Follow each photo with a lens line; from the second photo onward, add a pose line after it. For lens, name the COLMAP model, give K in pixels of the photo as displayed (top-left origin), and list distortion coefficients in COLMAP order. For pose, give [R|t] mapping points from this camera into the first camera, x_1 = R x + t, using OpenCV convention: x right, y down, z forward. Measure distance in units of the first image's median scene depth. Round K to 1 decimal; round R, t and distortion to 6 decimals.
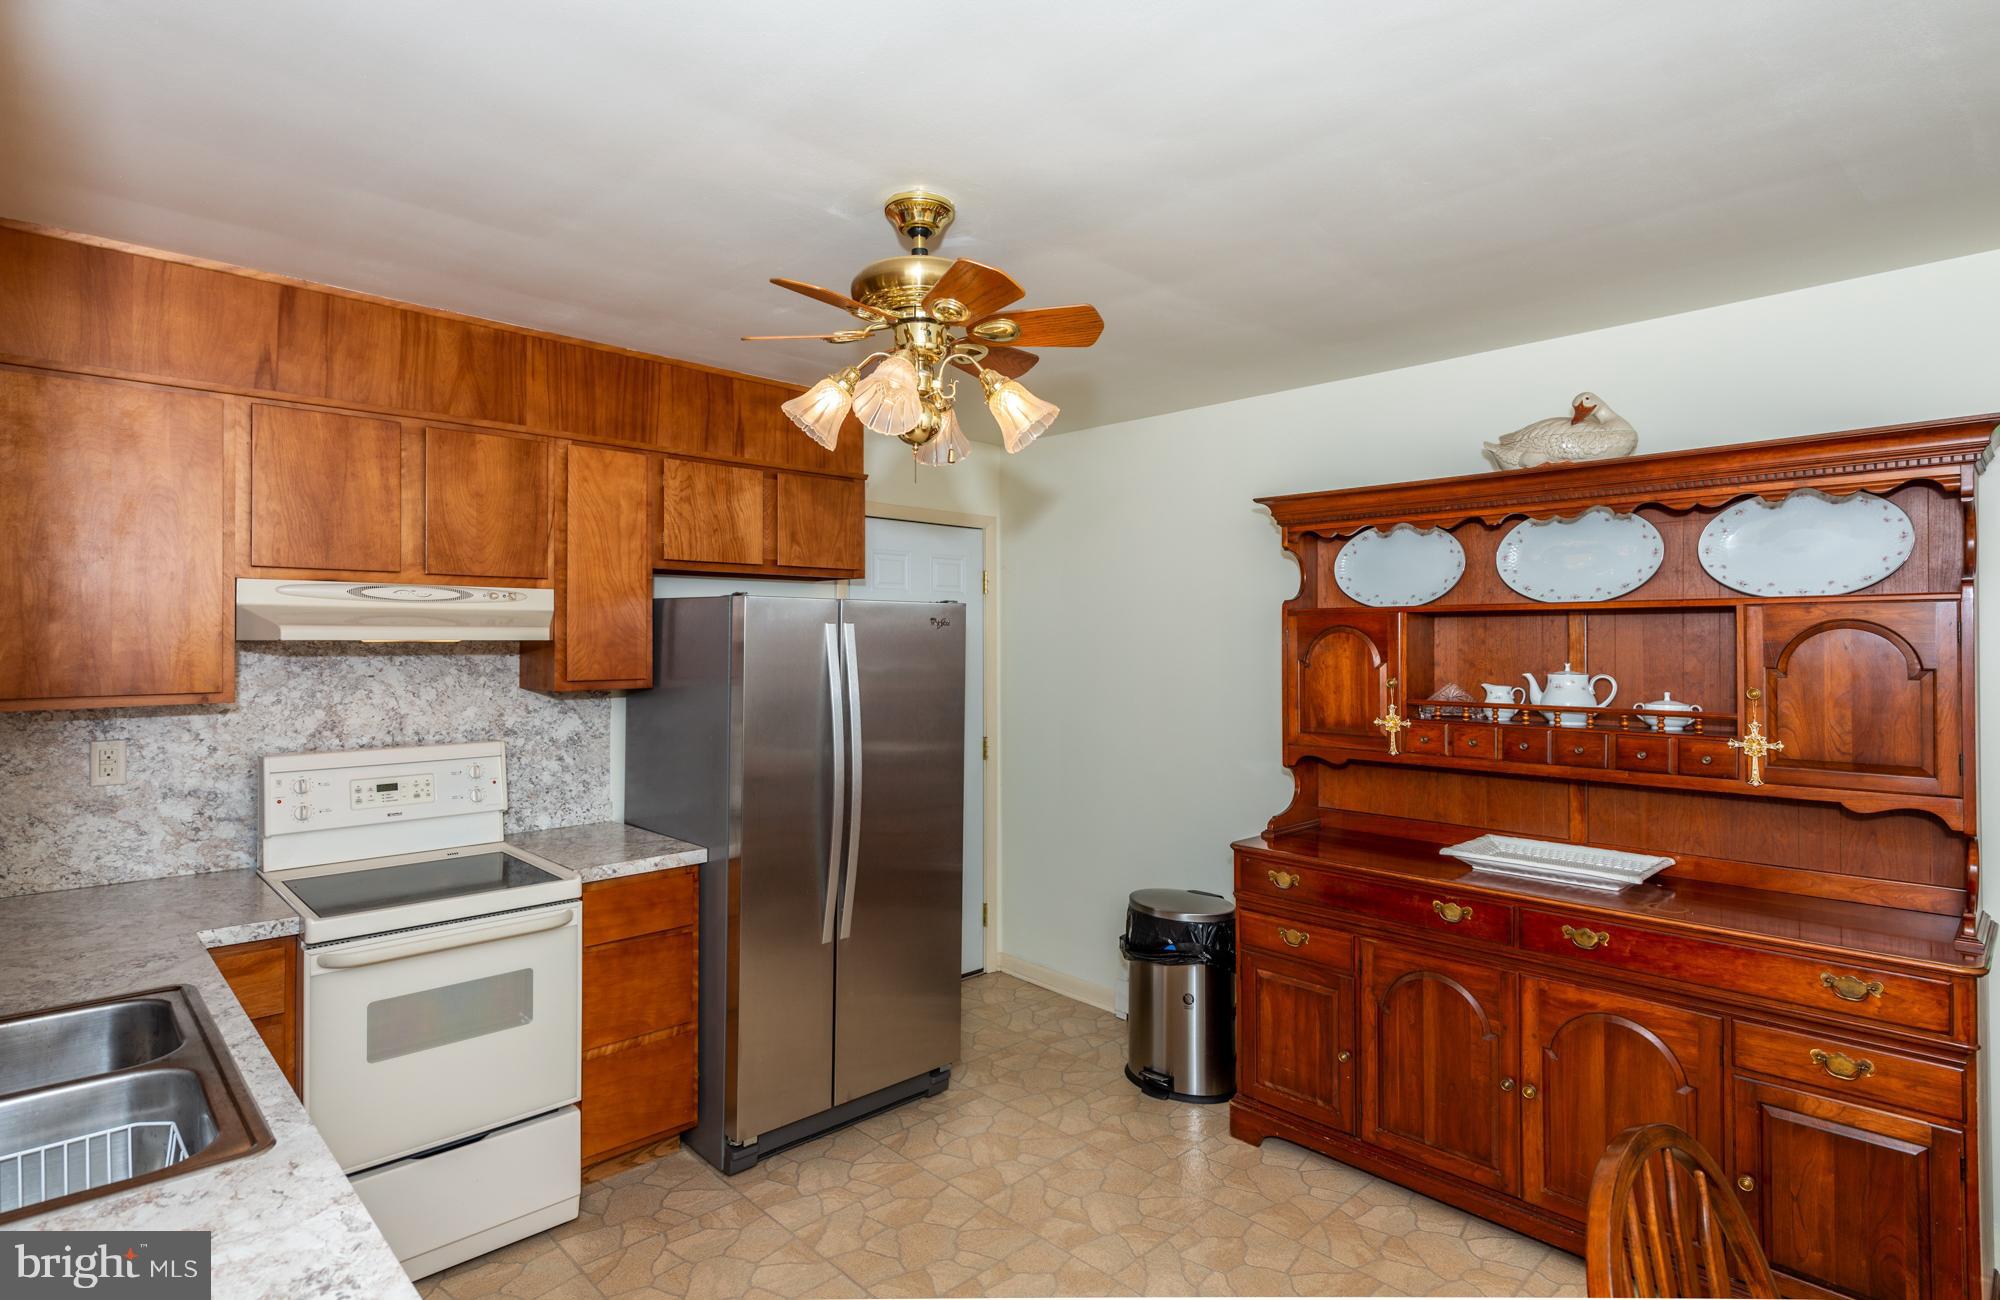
lens RADIAL K [[1010.9, 0, 987.2], [0, 1010.9, 632.9], [0, 0, 1]] dist [0.010791, -0.001614]
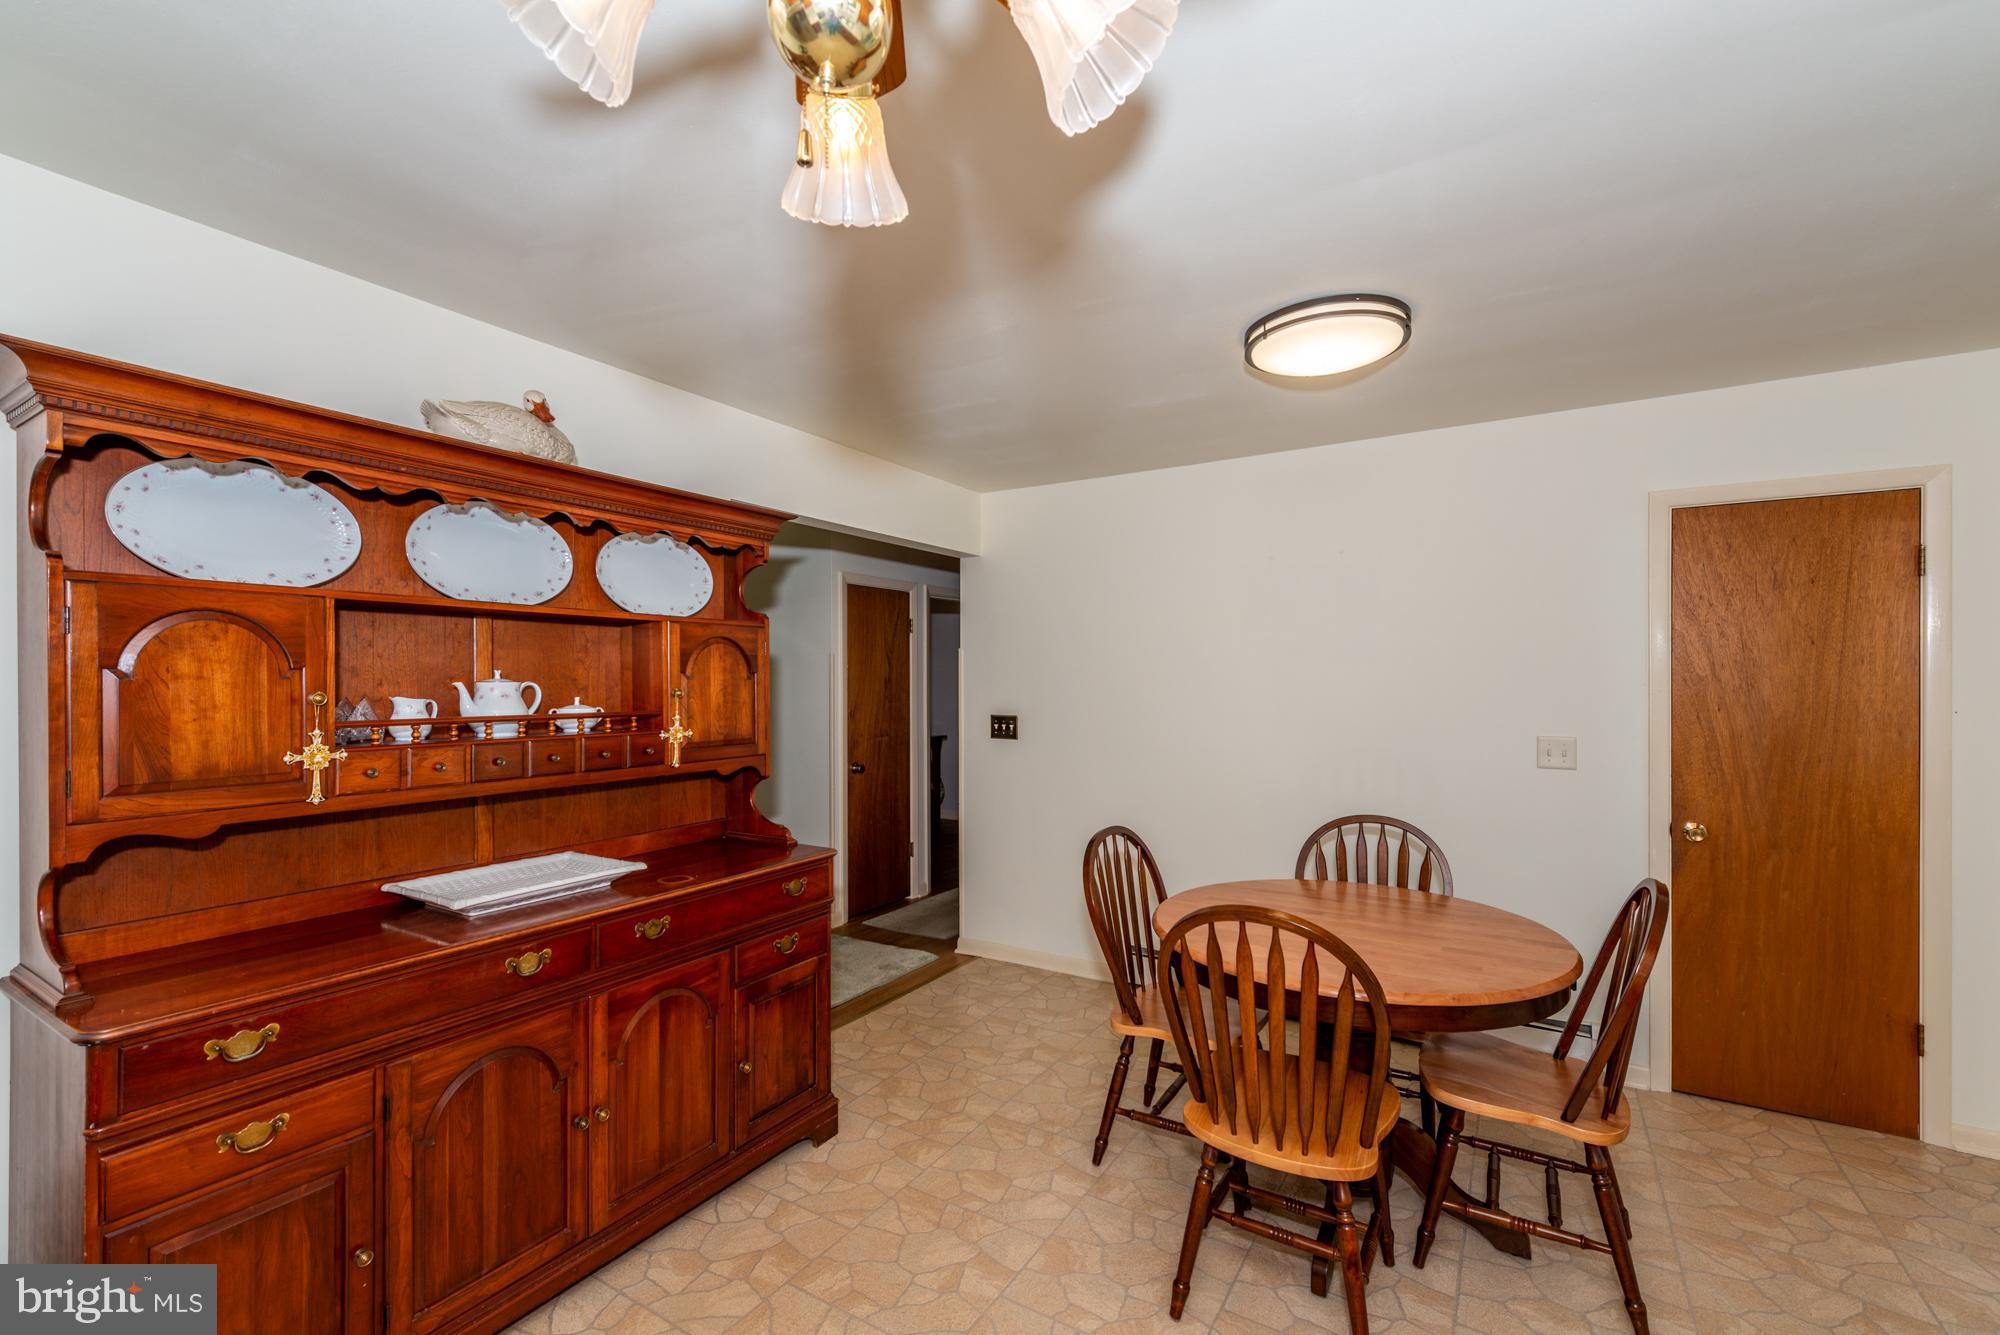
lens RADIAL K [[862.5, 0, 1003.7], [0, 862.5, 679.3], [0, 0, 1]] dist [0.005667, -0.000869]
pose [[-0.255424, 0.001717, 0.966828, -0.310554], [-0.008768, 0.999953, -0.004093, 0.037622], [-0.966789, -0.009522, -0.255397, 0.754193]]
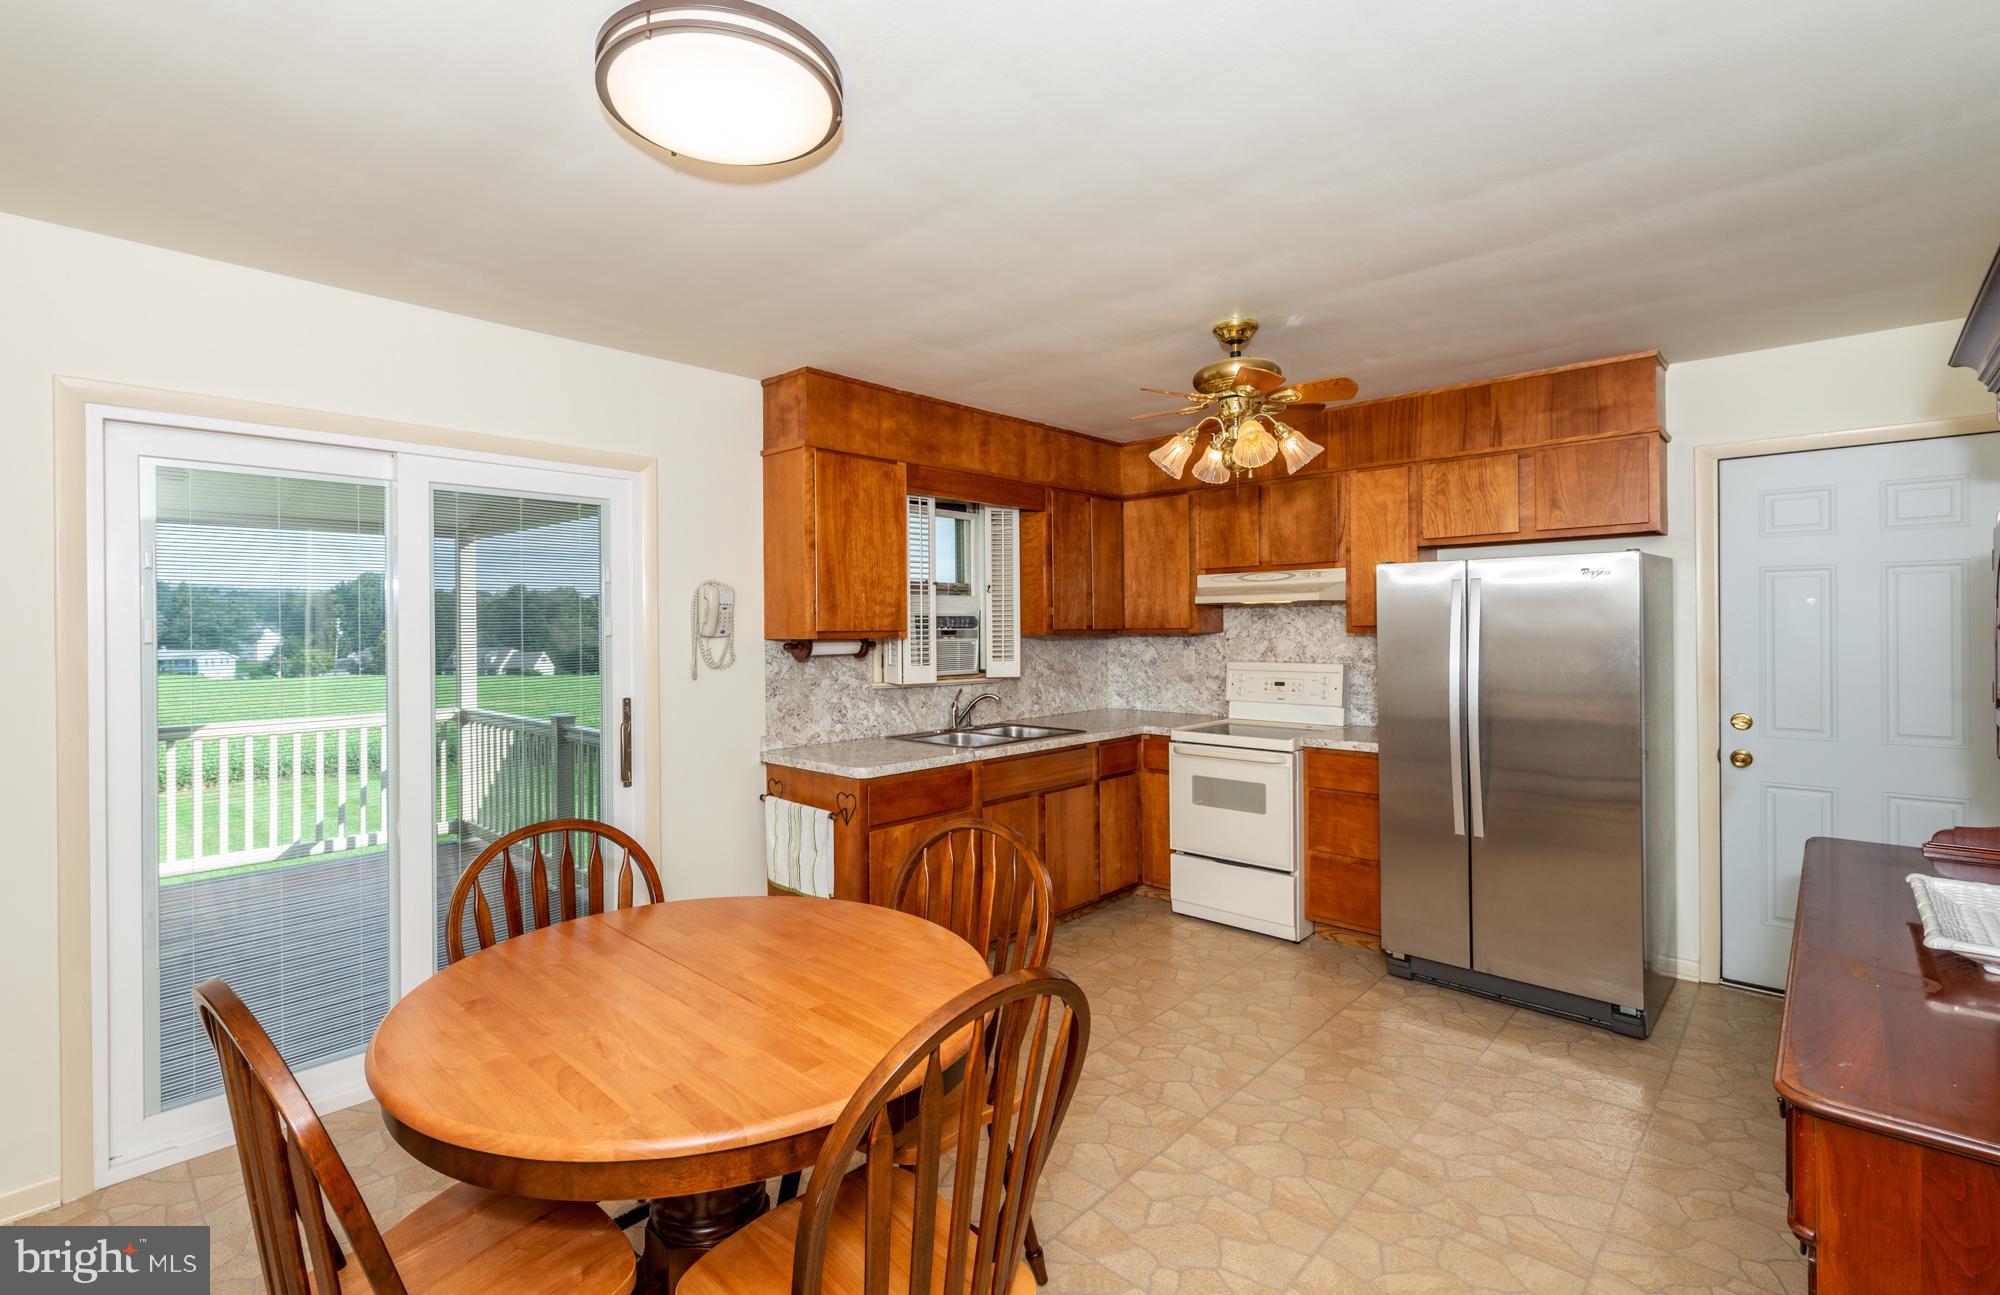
lens RADIAL K [[902.6, 0, 947.7], [0, 902.6, 628.1], [0, 0, 1]] dist [0.009031, -0.000486]
pose [[0.036171, 0.000317, -0.999346, 1.006844], [0.016467, 0.999864, 0.000913, 0.041514], [0.999210, -0.016489, 0.036161, 0.352418]]
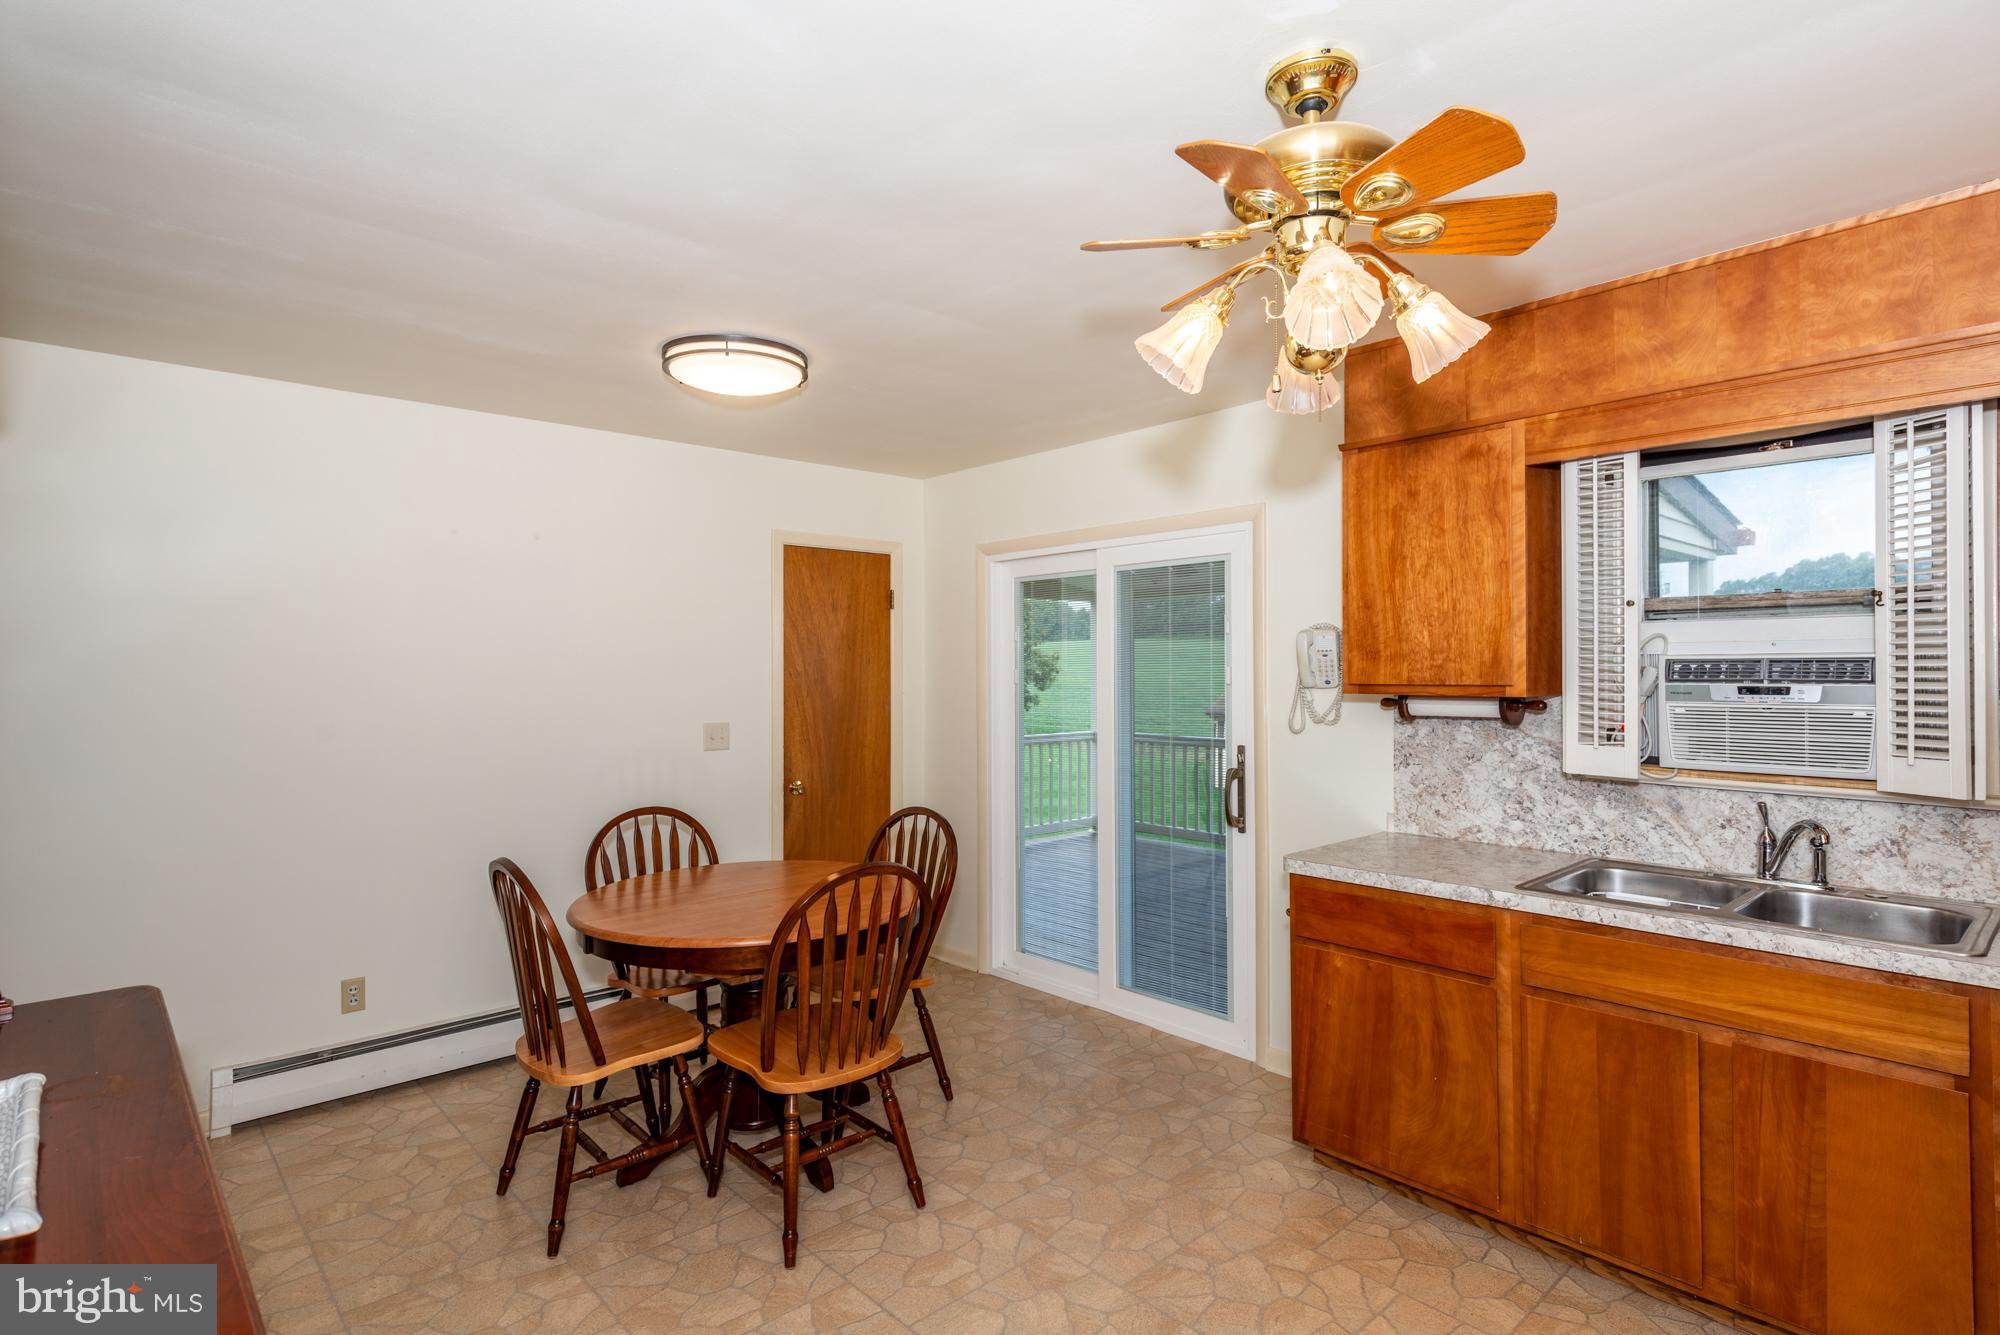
lens RADIAL K [[1019.2, 0, 1008.0], [0, 1019.2, 666.9], [0, 0, 1]] dist [0.015407, -0.000253]
pose [[-0.999954, 0.006471, 0.007032, 0.120340], [0.006392, 0.999918, -0.011135, 0.035415], [-0.007103, -0.011089, -0.999913, 1.323992]]
